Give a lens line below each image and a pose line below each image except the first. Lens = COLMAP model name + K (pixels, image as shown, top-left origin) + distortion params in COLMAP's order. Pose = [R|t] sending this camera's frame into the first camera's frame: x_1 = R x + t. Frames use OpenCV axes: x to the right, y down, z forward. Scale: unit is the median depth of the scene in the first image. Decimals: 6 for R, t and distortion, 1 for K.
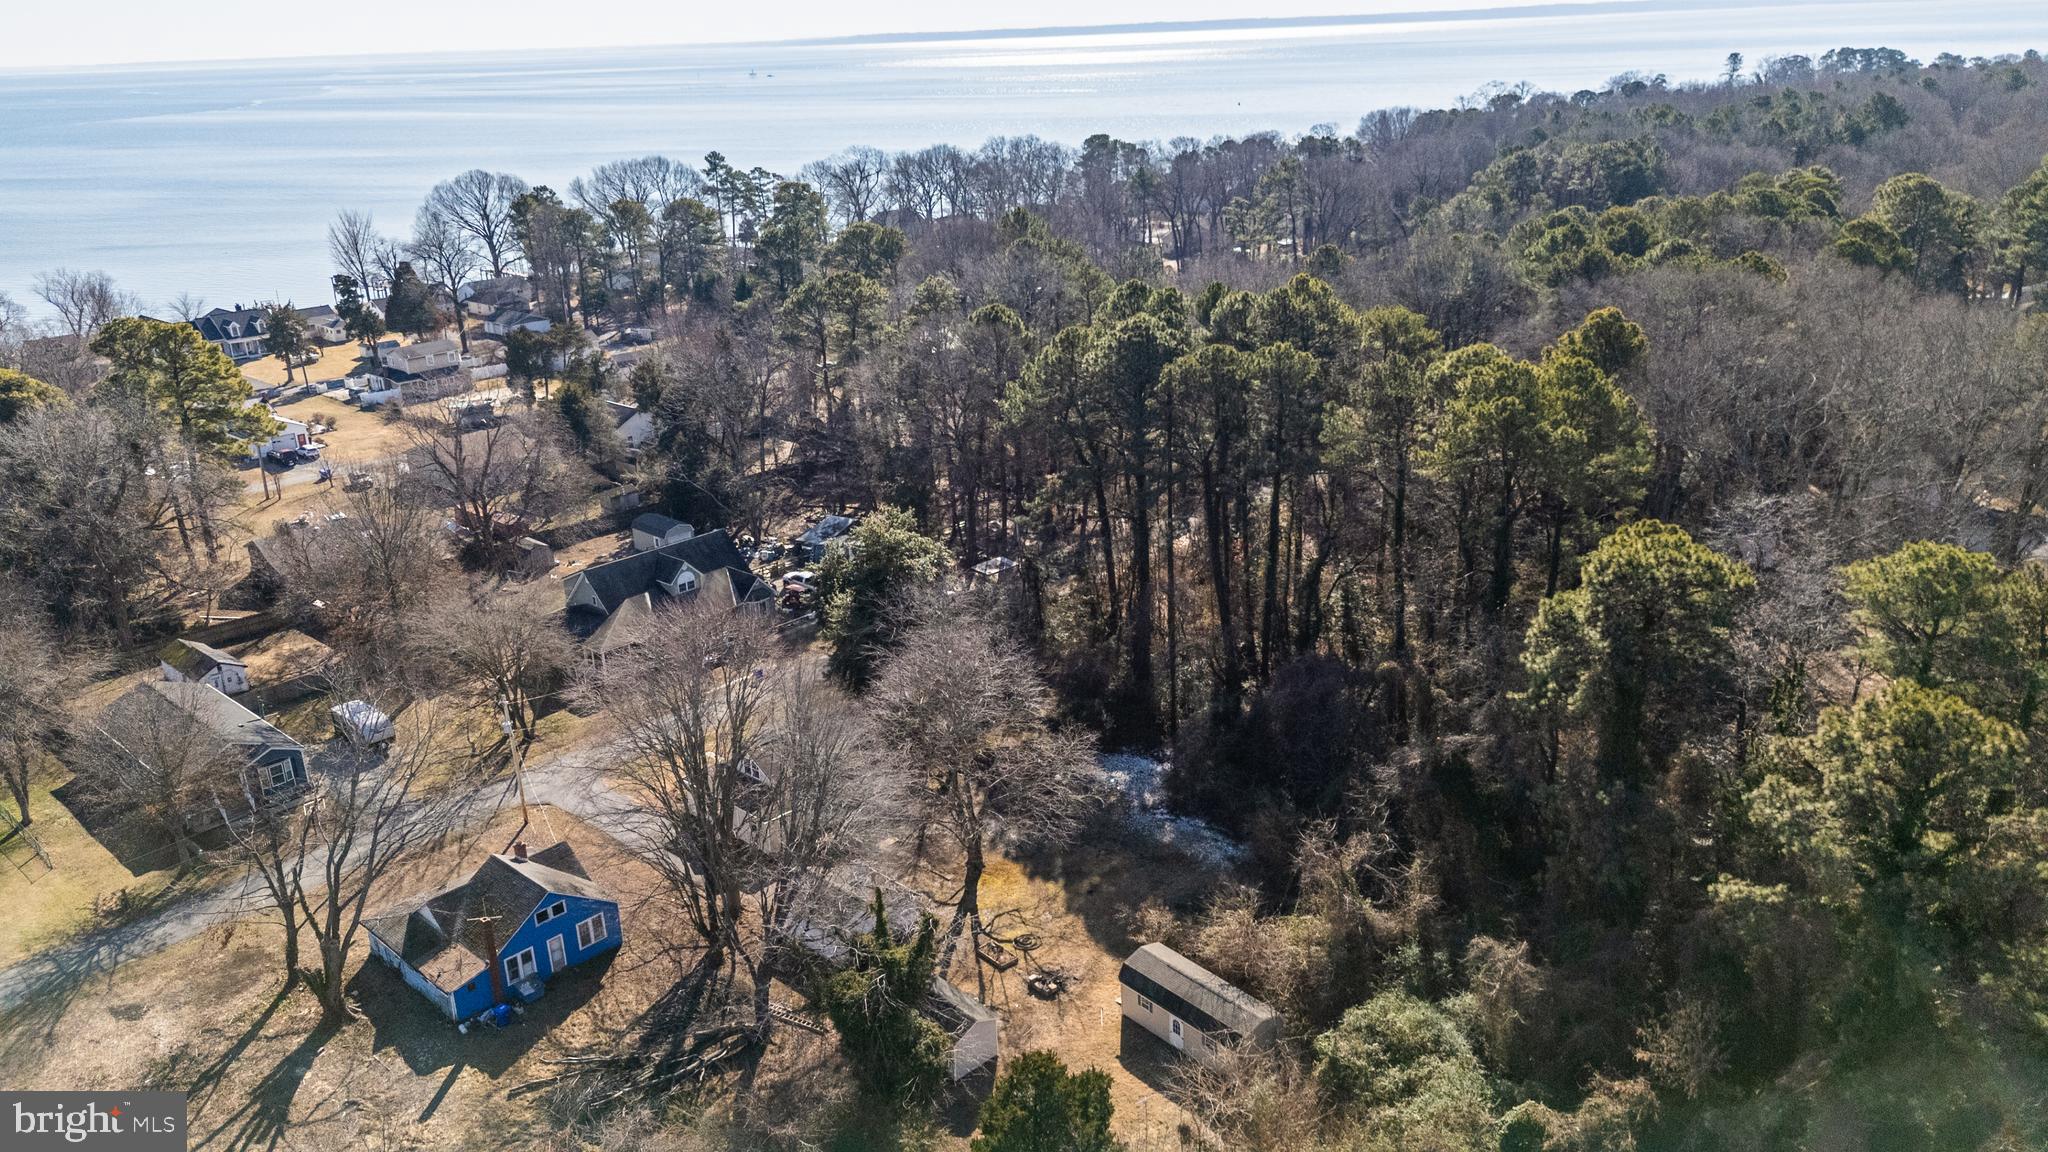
lens RADIAL K [[1514.6, 0, 1032.6], [0, 1514.6, 571.2], [0, 0, 1]] dist [0.108202, -0.130881]
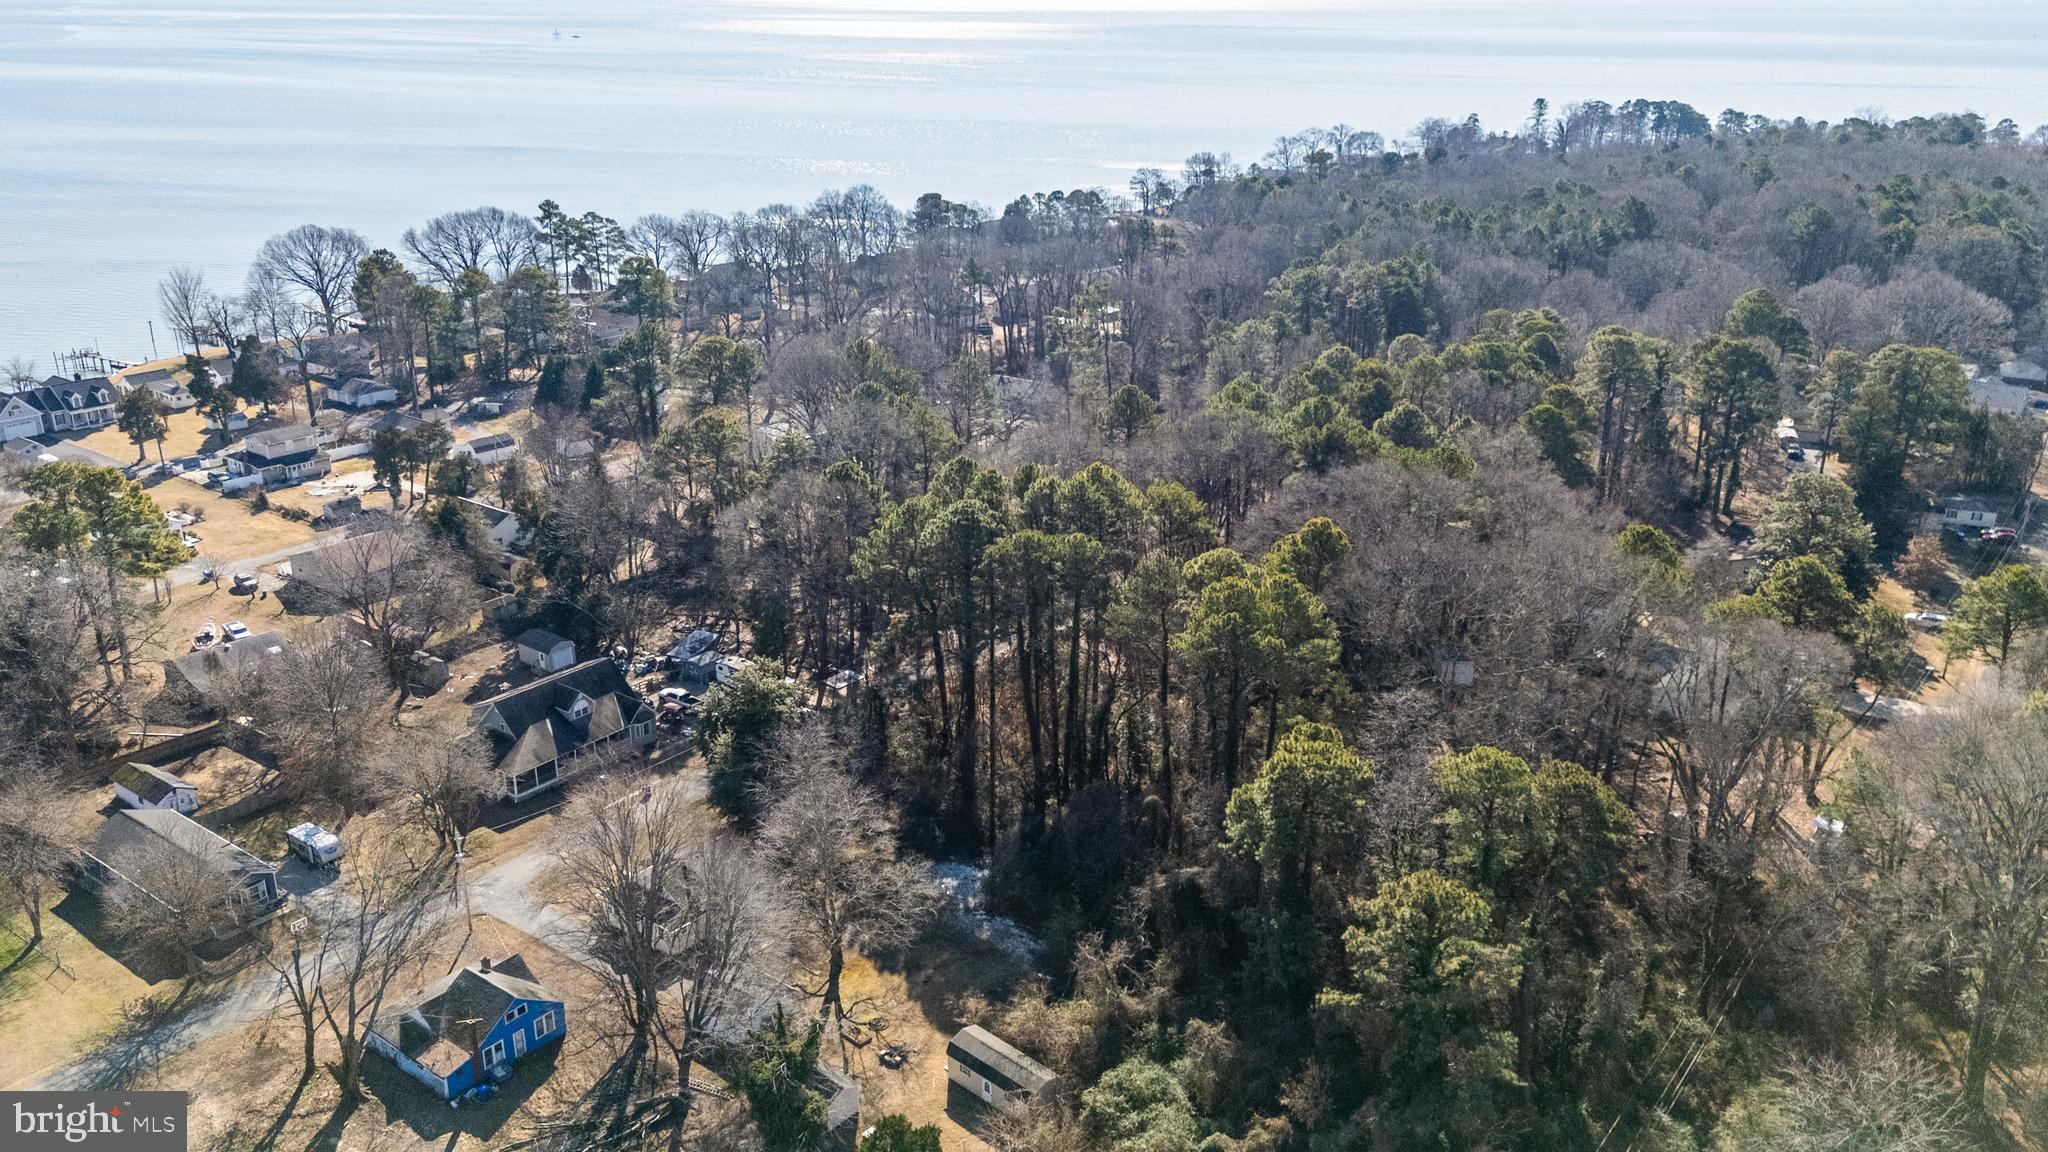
lens RADIAL K [[1596.6, 0, 1024.0], [0, 1596.6, 576.0], [0, 0, 1]] dist [0.115821, -0.129039]
pose [[0.994712, 0.003631, 0.102644, -0.021005], [-0.004353, 0.999967, 0.006809, -0.146795], [-0.102616, -0.007220, 0.994695, -0.383404]]
